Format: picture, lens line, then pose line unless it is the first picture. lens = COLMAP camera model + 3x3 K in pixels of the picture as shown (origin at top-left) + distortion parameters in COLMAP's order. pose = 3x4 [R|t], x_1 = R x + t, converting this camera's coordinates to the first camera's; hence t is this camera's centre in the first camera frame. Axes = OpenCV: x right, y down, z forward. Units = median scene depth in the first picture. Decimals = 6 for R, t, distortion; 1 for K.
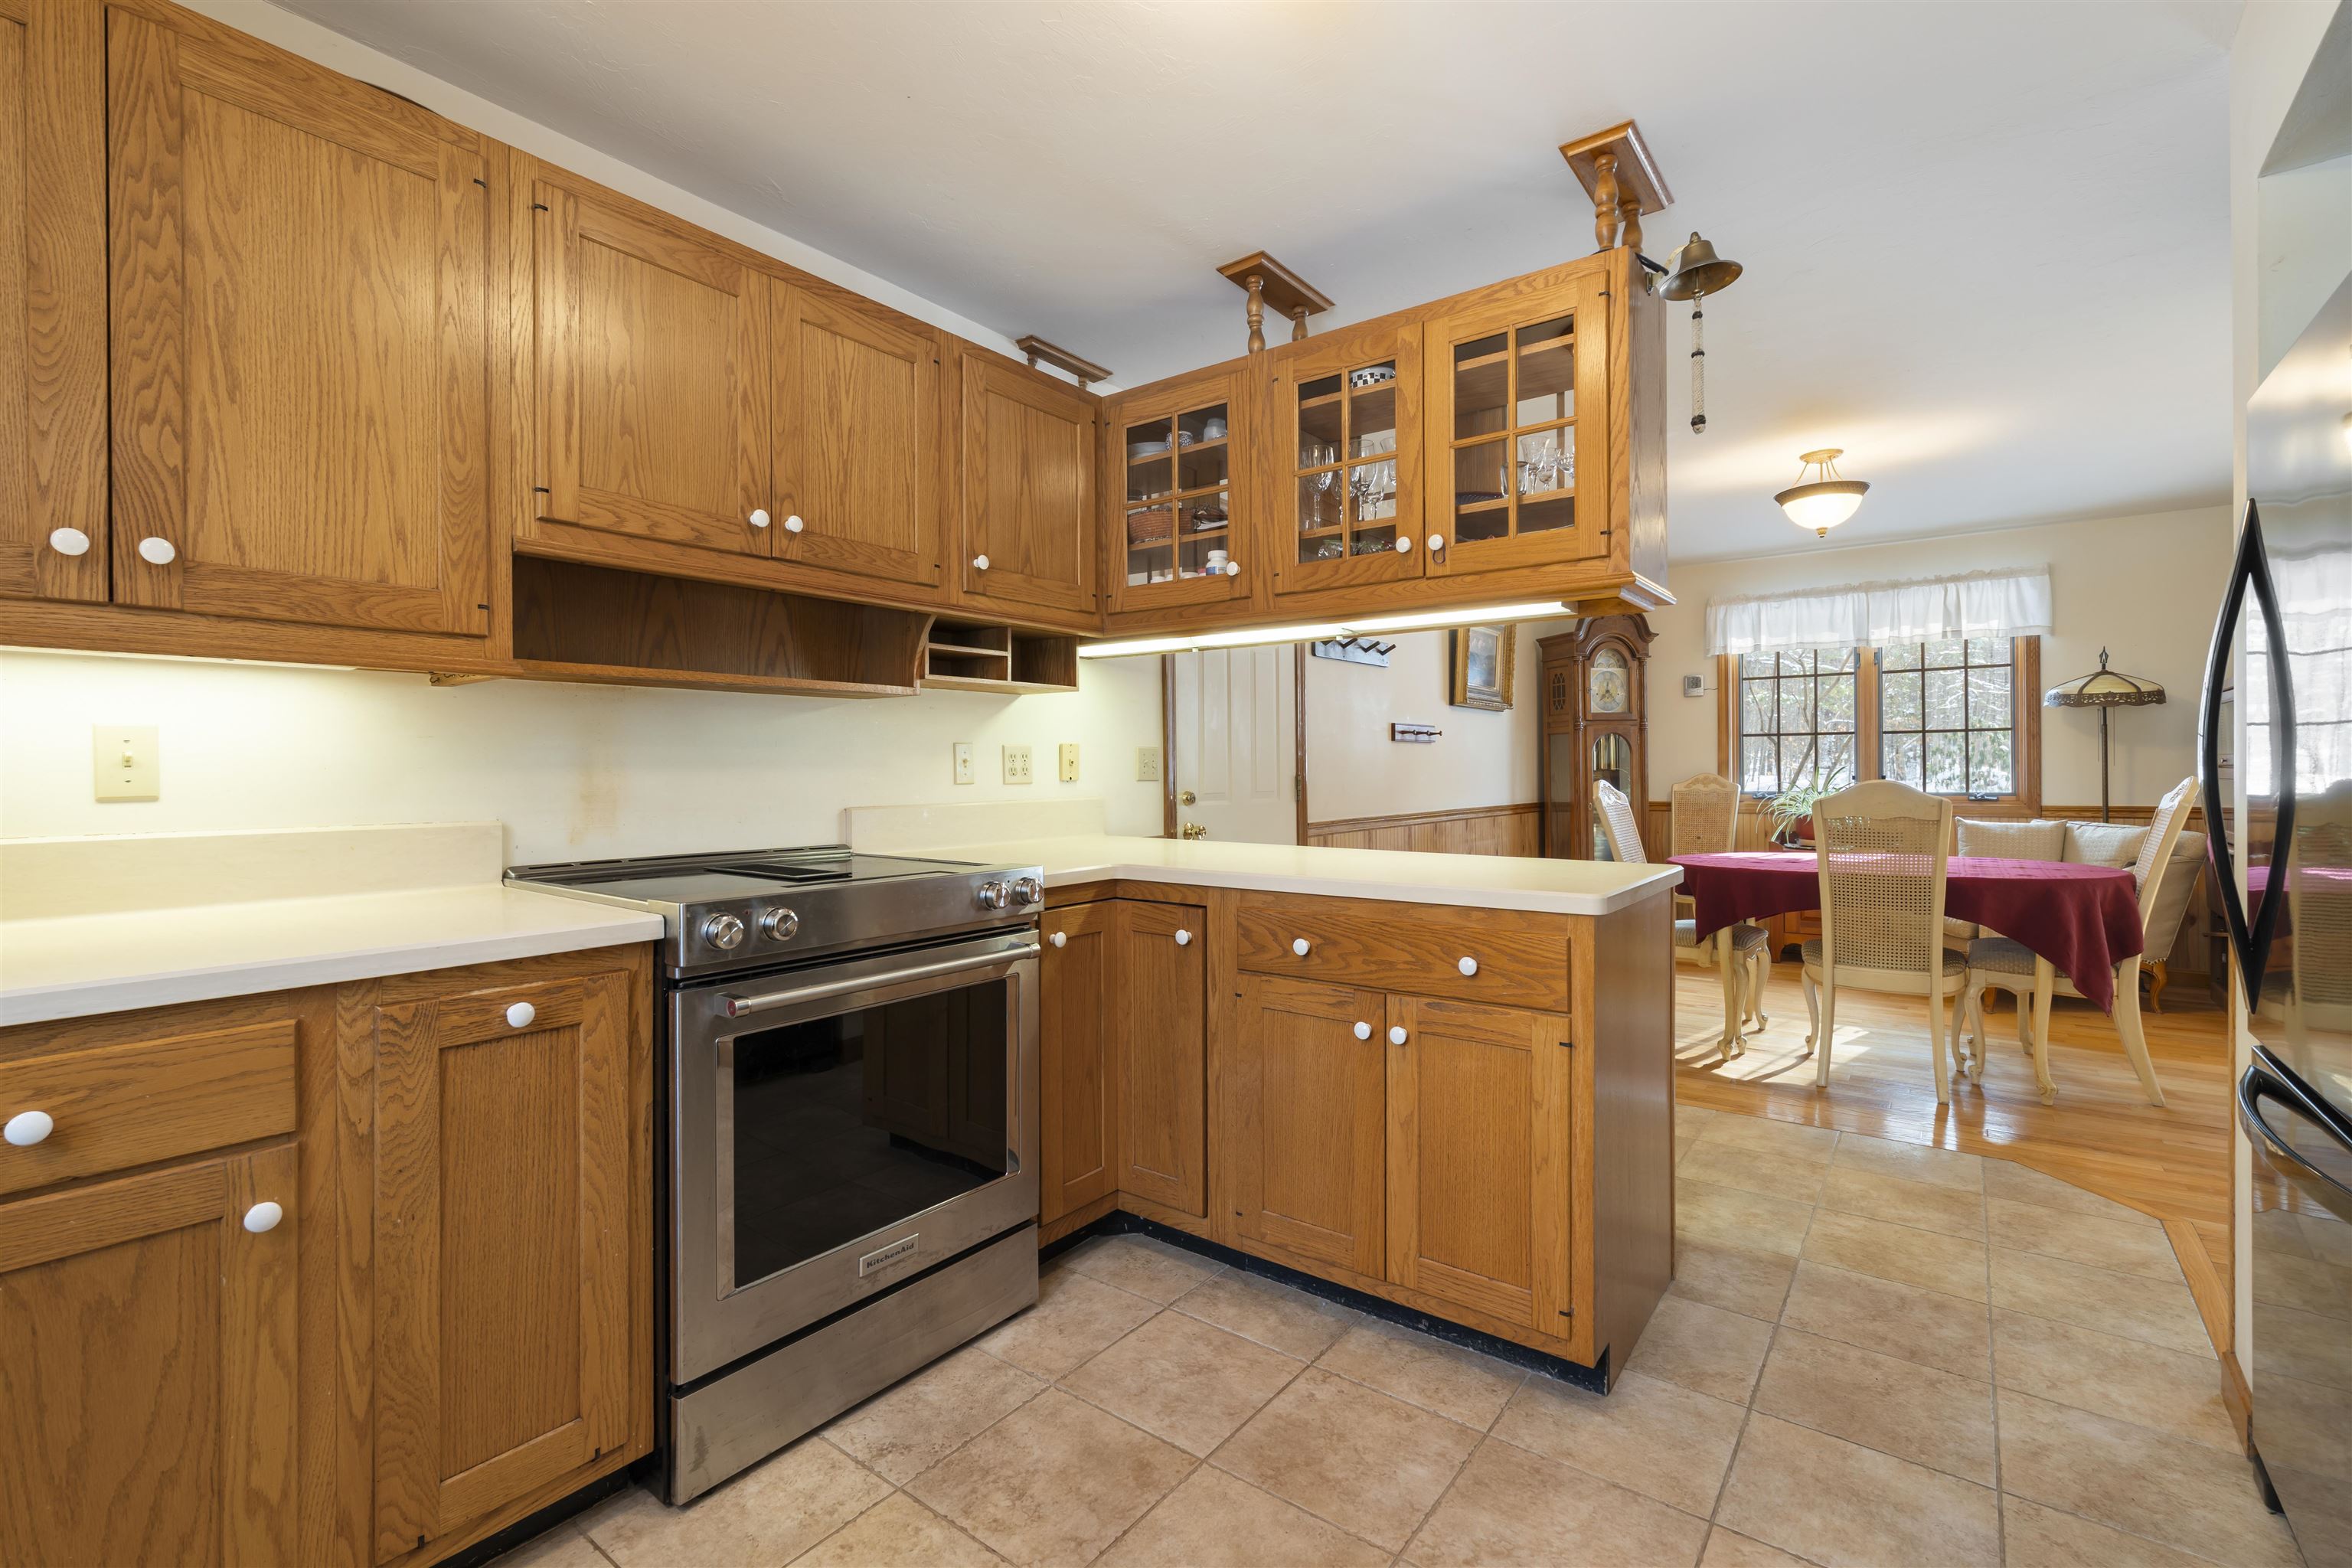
lens RADIAL K [[1032.3, 0, 1177.8], [0, 1032.3, 773.9], [0, 0, 1]] dist [-0.003875, 0.000726]
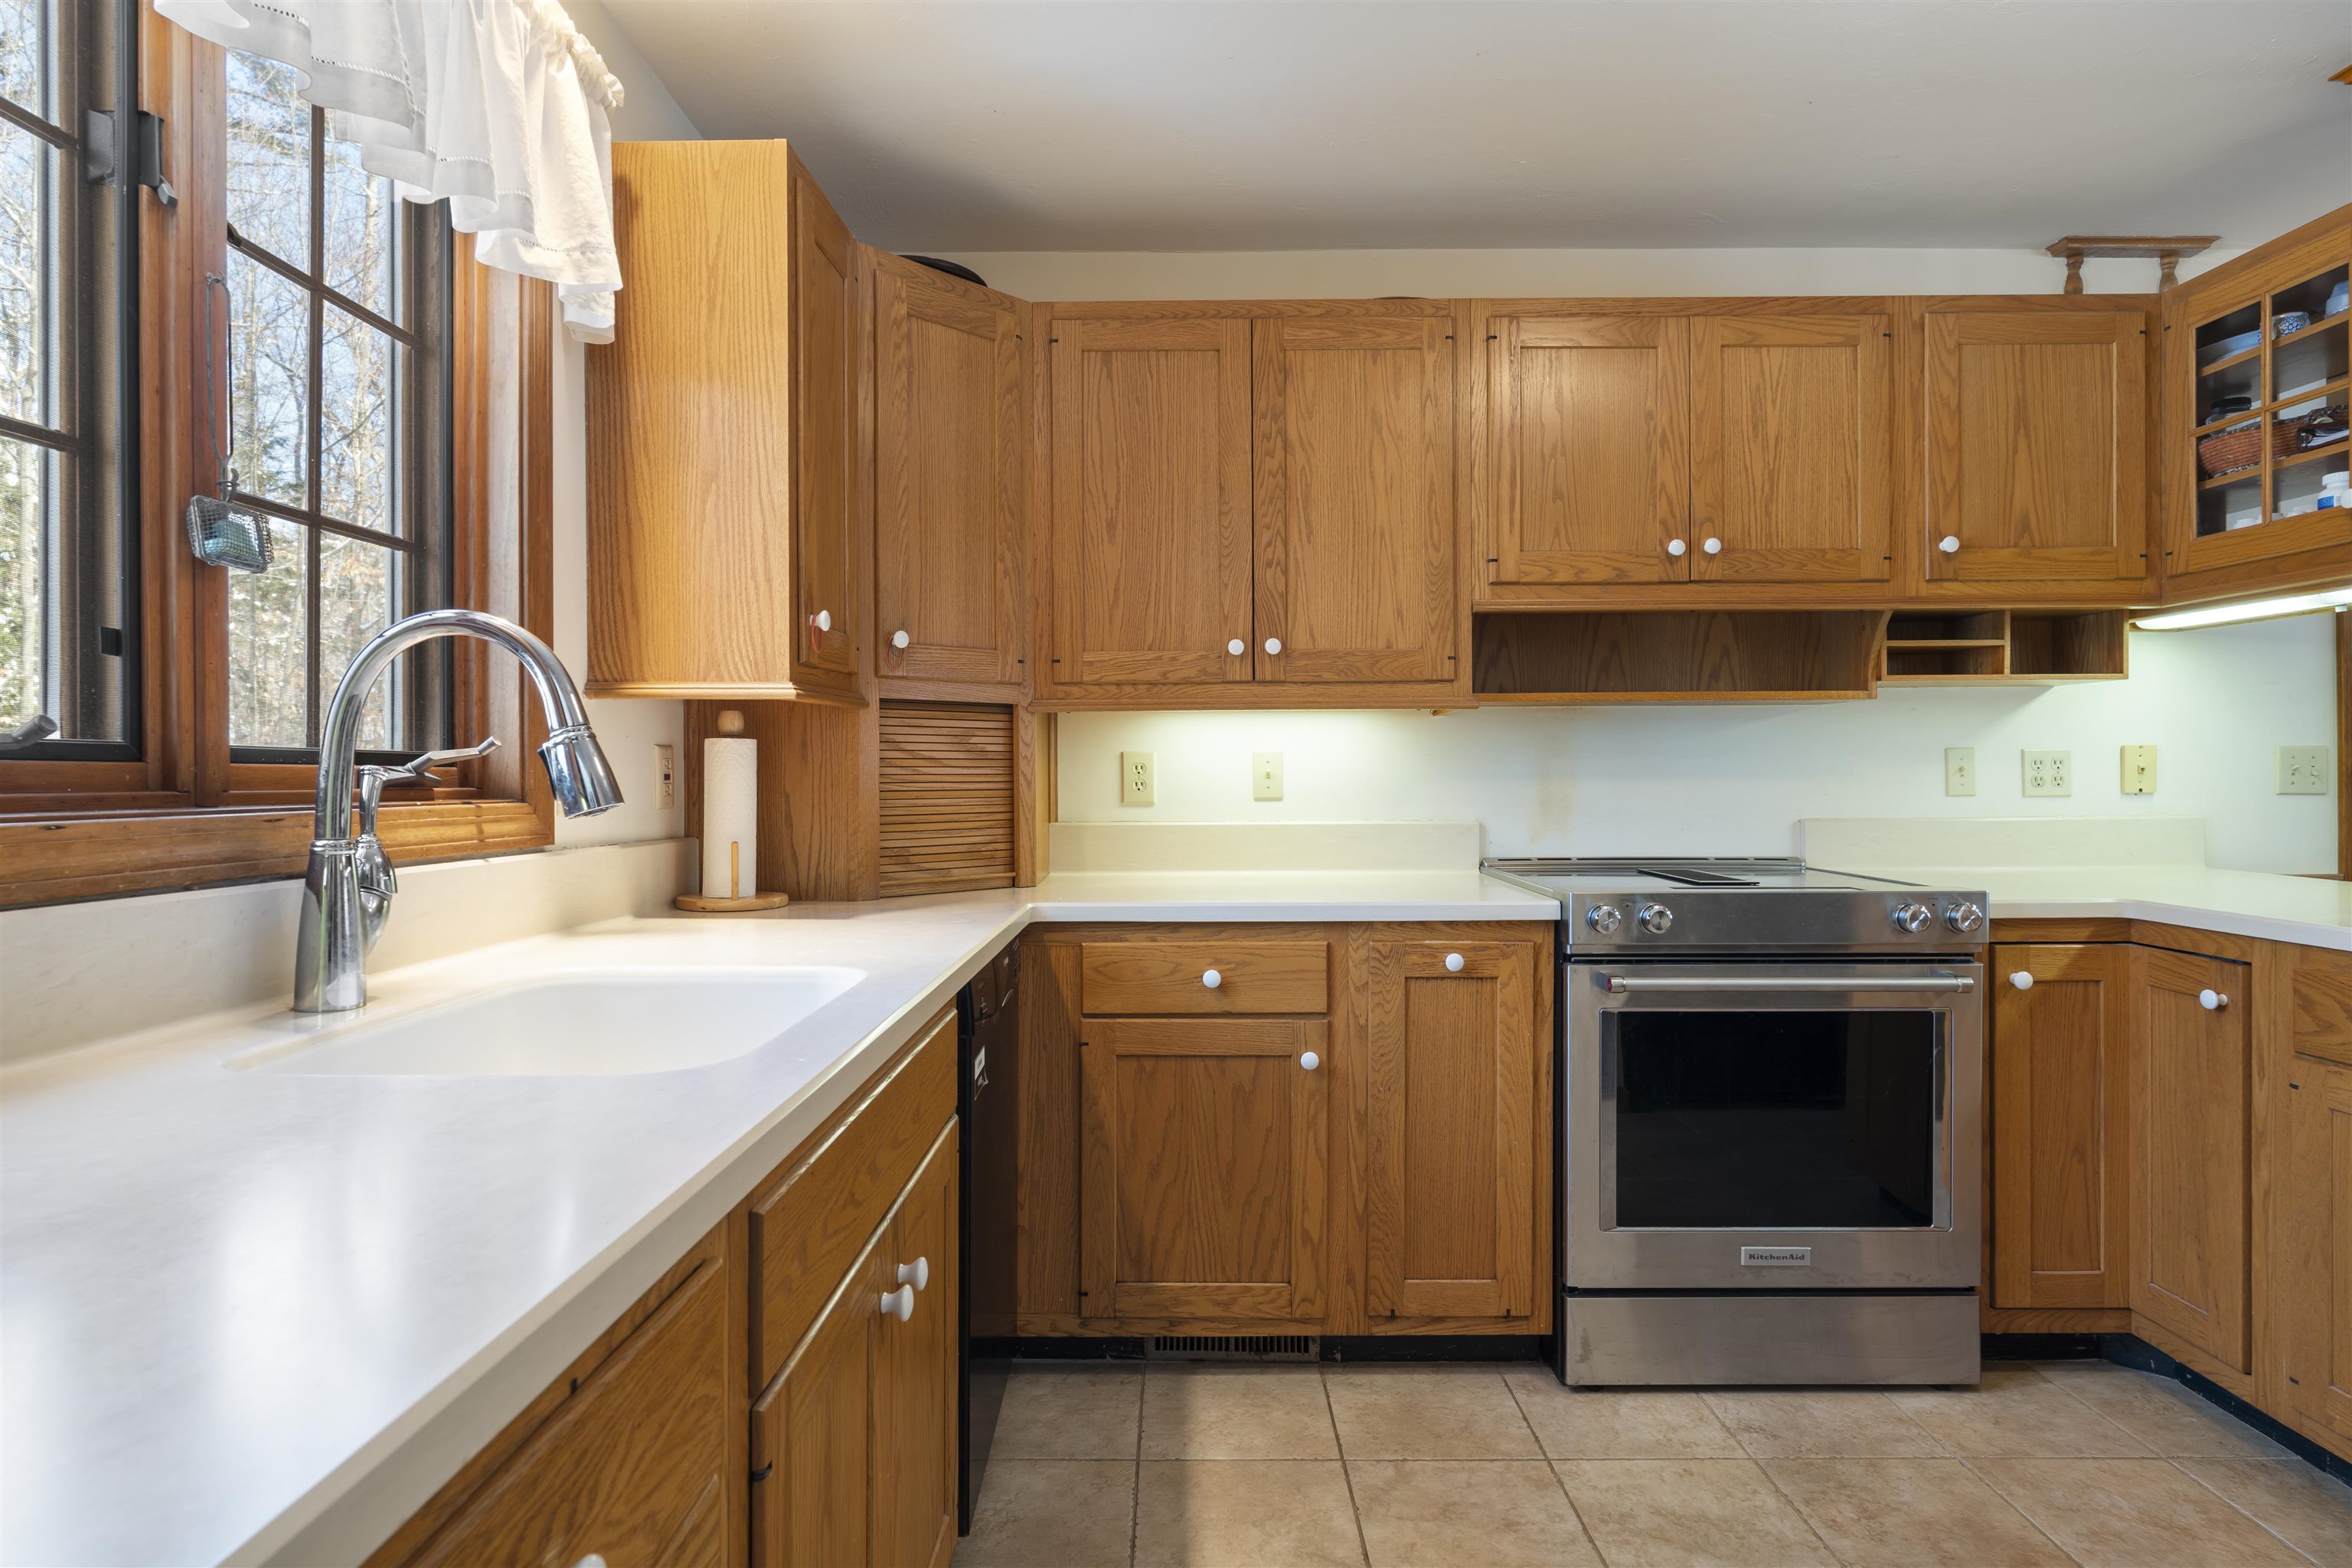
lens RADIAL K [[1288.2, 0, 1176.0], [0, 1288.2, 784.0], [0, 0, 1]] dist [0.000509, -0.000353]
pose [[0.602755, 0.007720, -0.797889, 0.379408], [-0.001772, 0.999964, 0.008337, -0.011881], [0.797925, -0.003612, 0.602747, -0.244368]]
